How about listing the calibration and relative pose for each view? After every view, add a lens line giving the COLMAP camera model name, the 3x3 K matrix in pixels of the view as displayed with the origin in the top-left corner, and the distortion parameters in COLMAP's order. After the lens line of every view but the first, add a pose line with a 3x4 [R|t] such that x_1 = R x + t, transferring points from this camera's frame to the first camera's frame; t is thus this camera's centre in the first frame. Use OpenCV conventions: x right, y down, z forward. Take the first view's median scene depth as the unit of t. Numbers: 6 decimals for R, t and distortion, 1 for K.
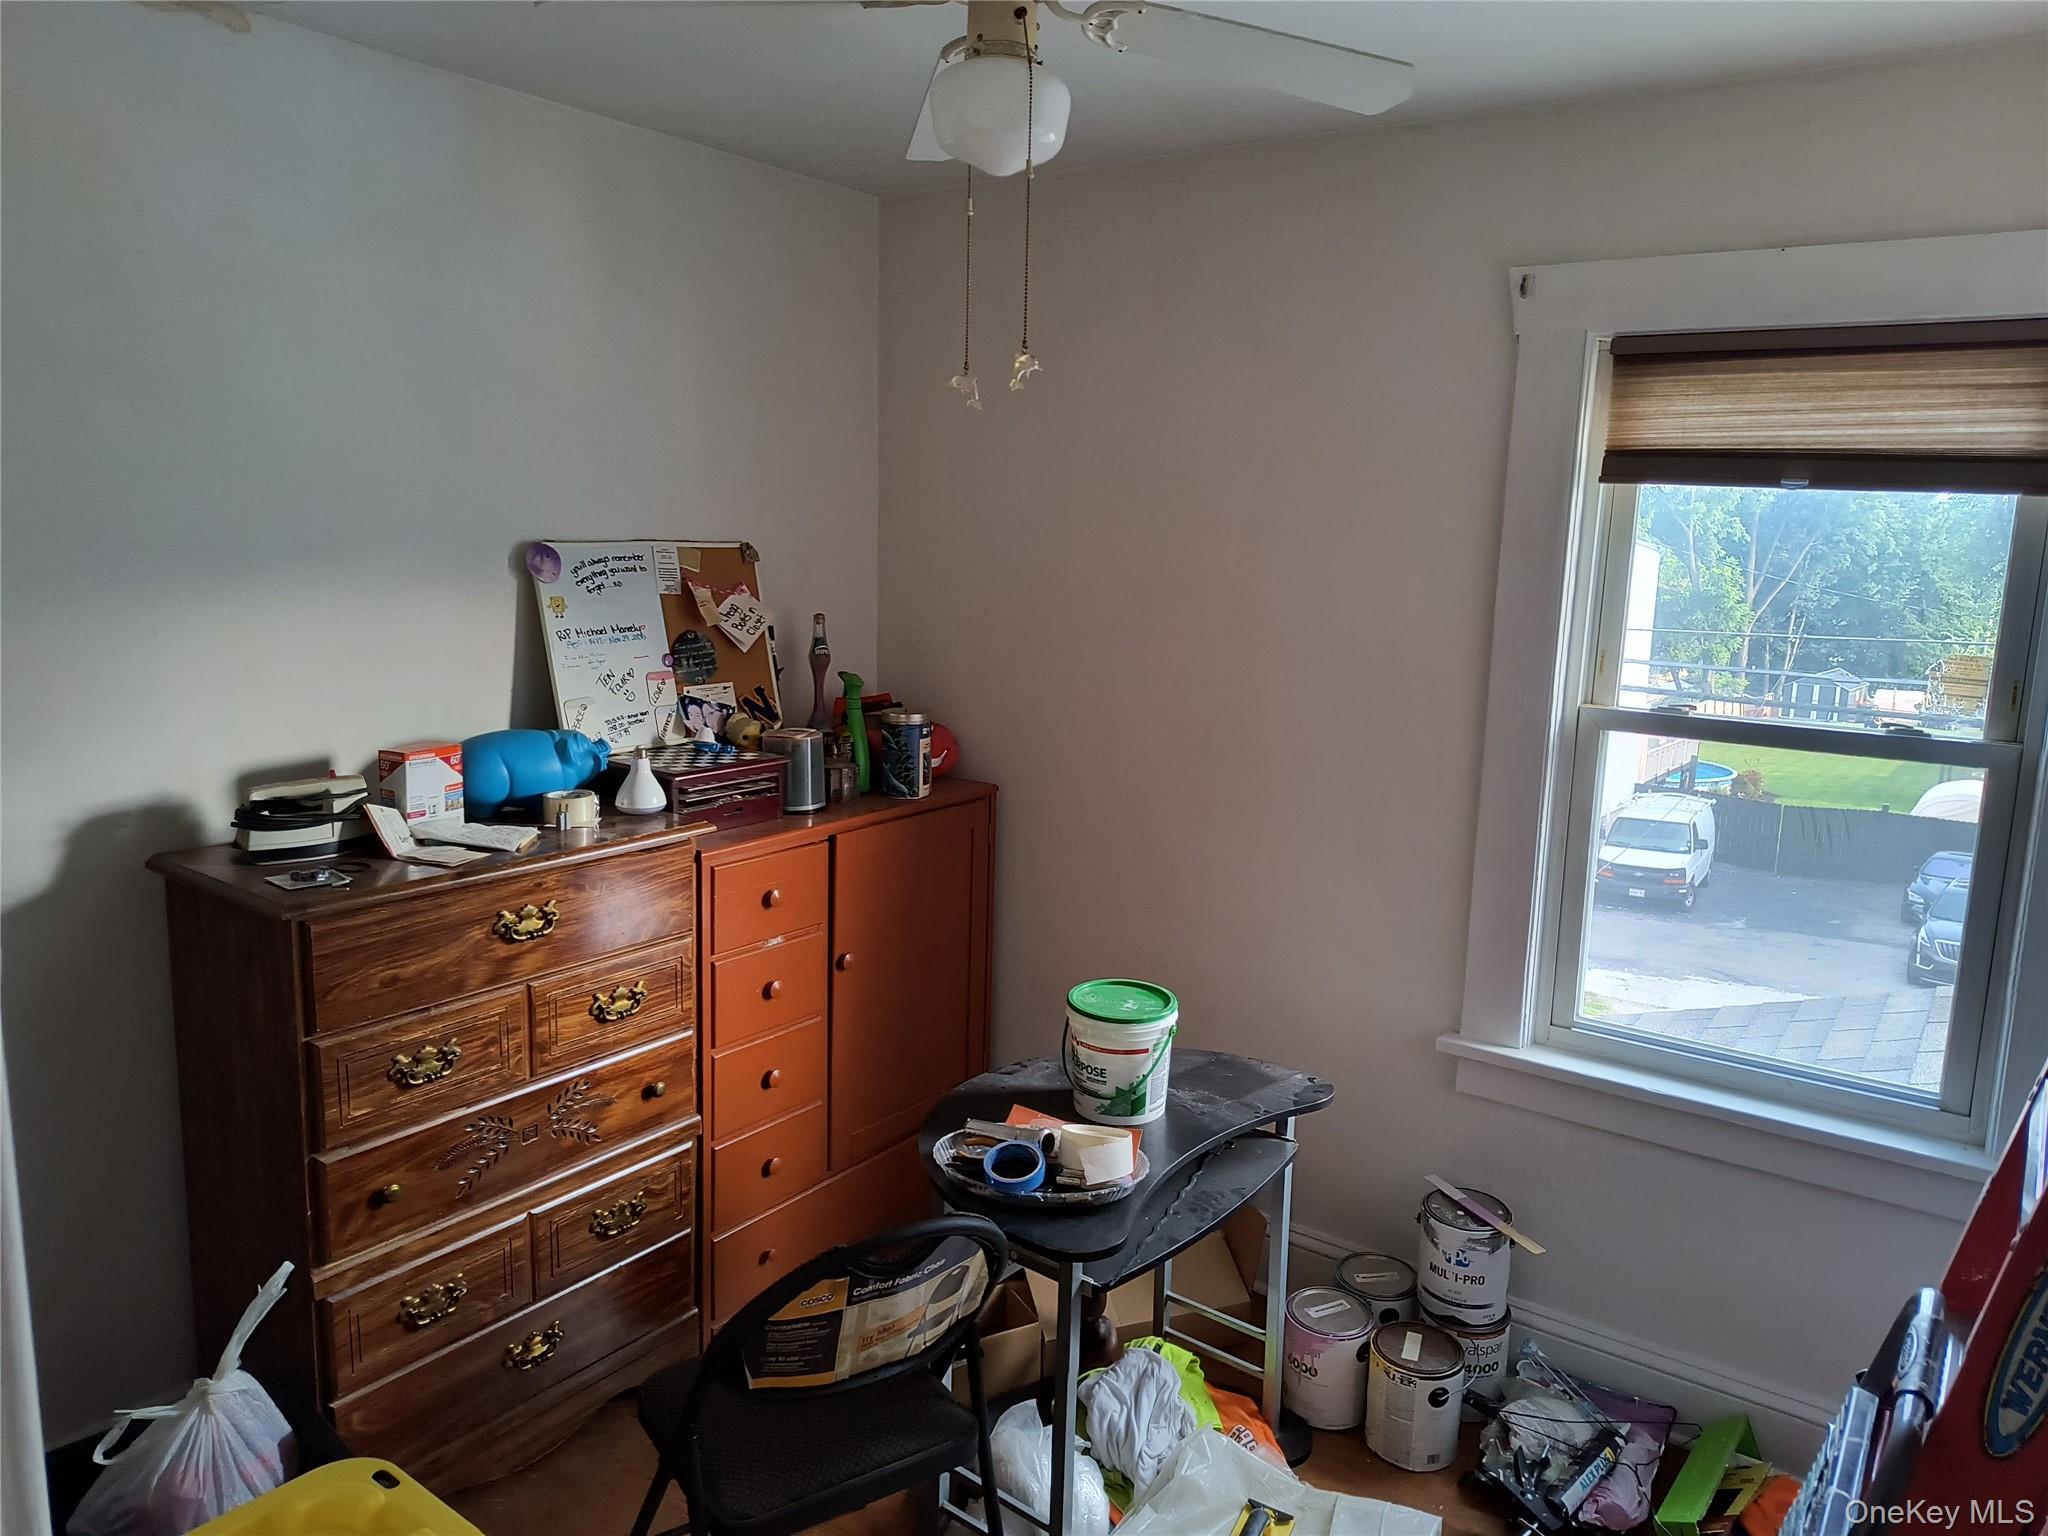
lens RADIAL K [[1389.6, 0, 1023.6], [0, 1389.6, 770.8], [0, 0, 1]] dist [0.005770, -0.000552]
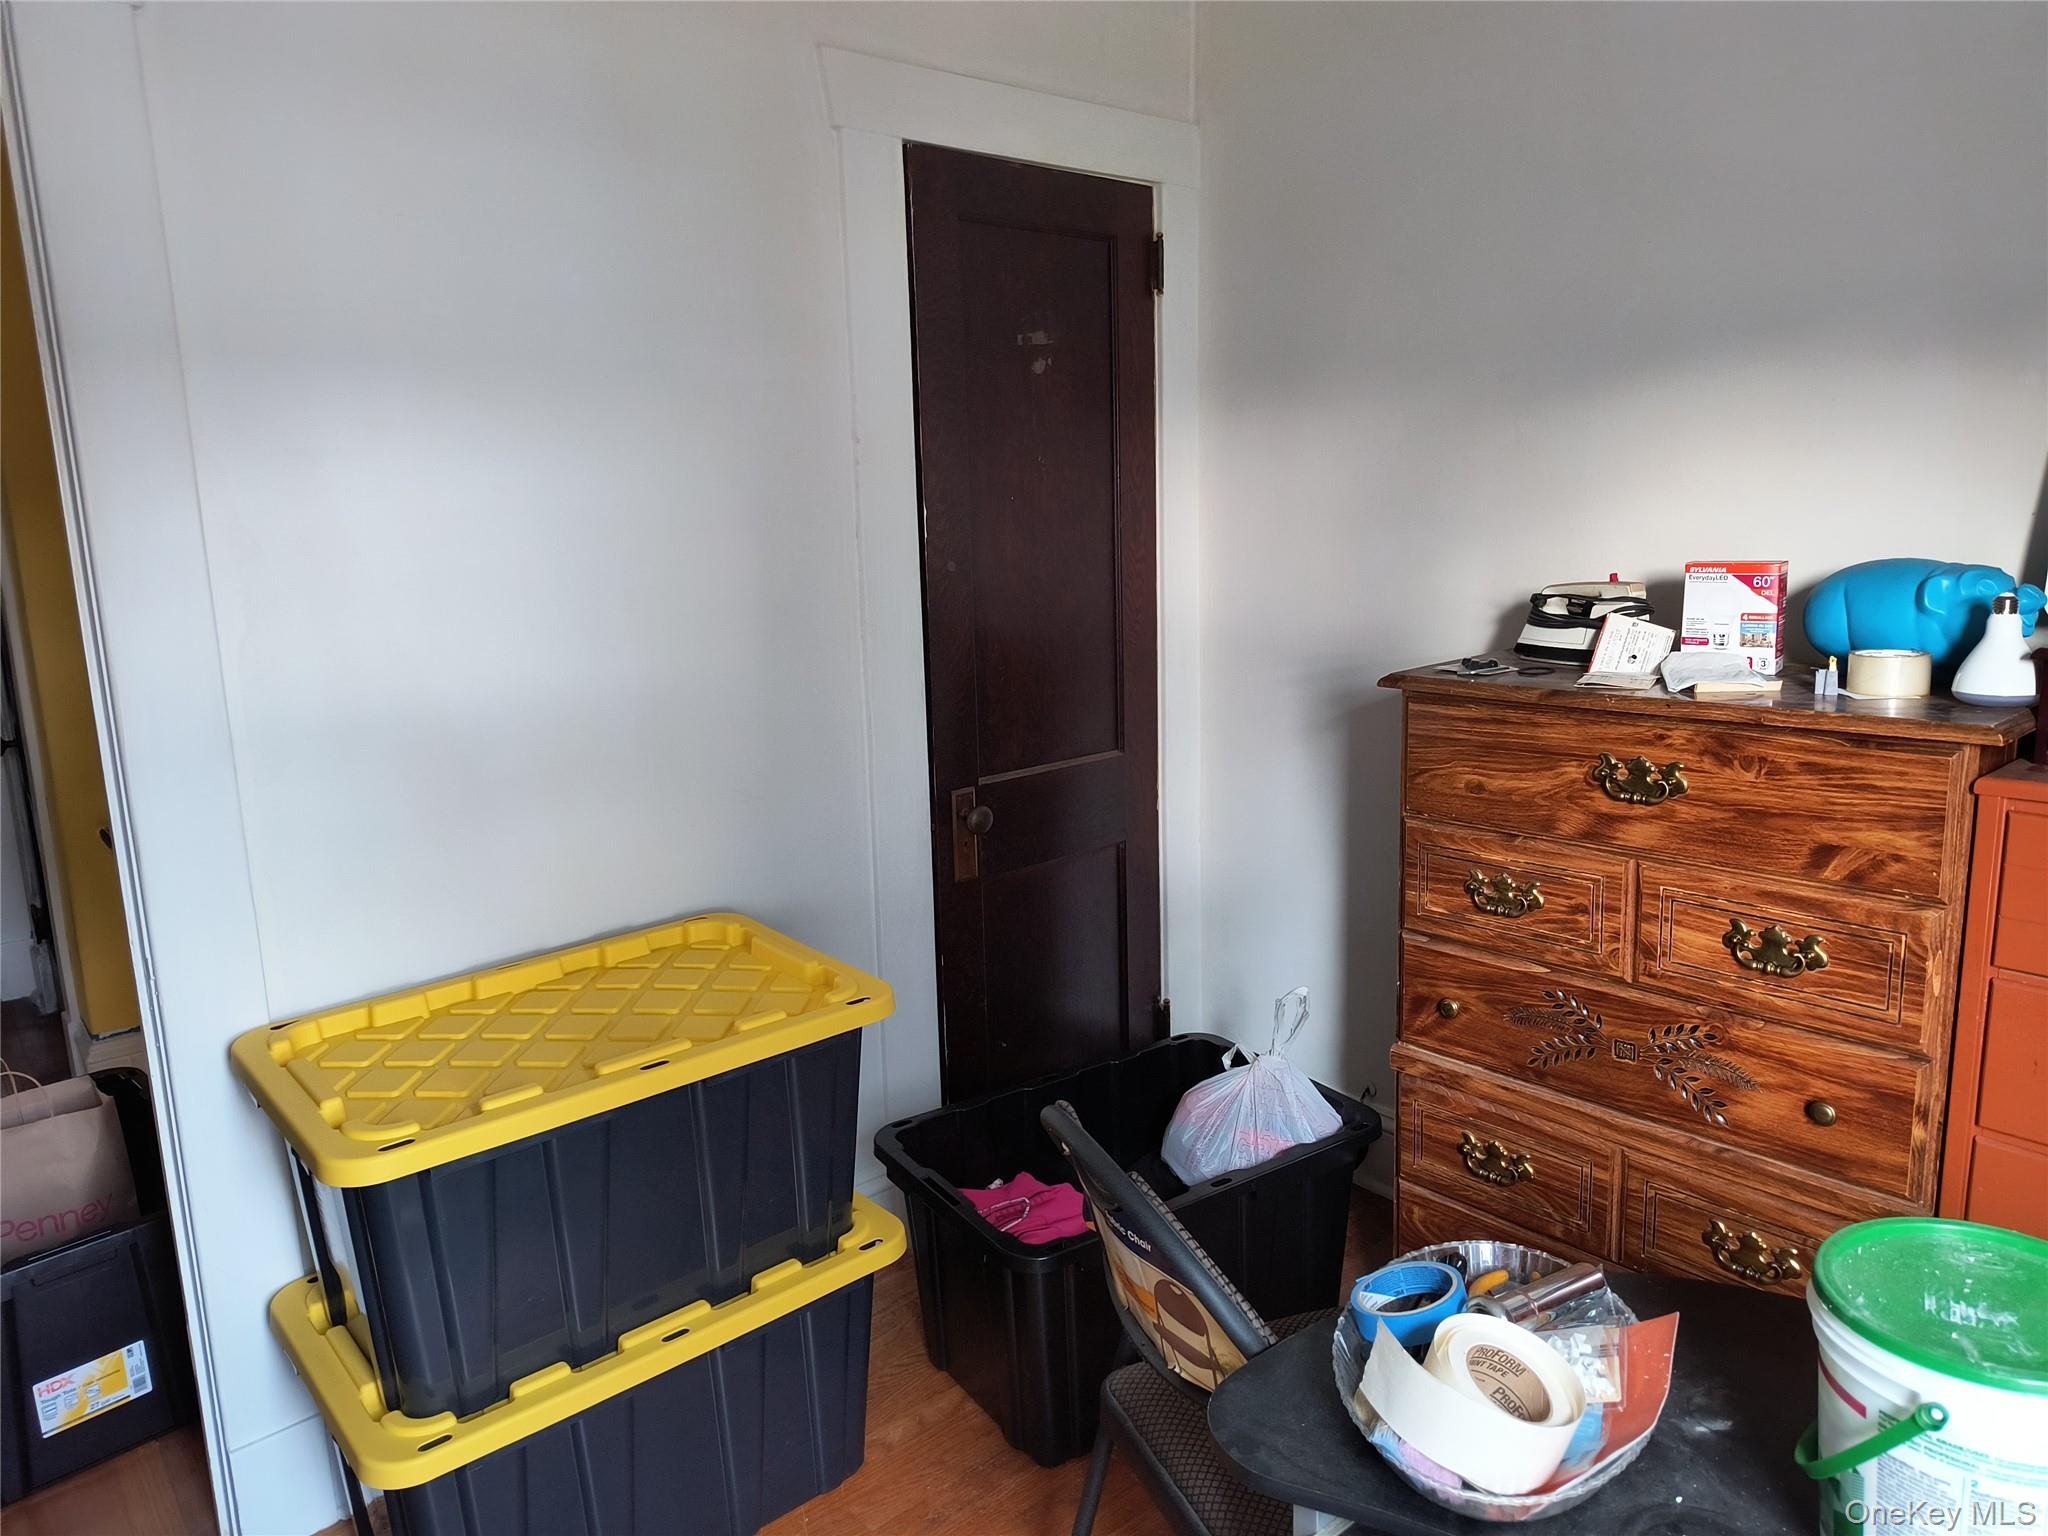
lens RADIAL K [[1389.6, 0, 1025.2], [0, 1389.6, 759.8], [0, 0, 1]] dist [0.005770, -0.000552]
pose [[-0.216094, 0.168959, -0.961642, 0.473973], [-0.140448, 0.969291, 0.201864, -0.011047], [0.966218, 0.178682, -0.185728, 0.834565]]
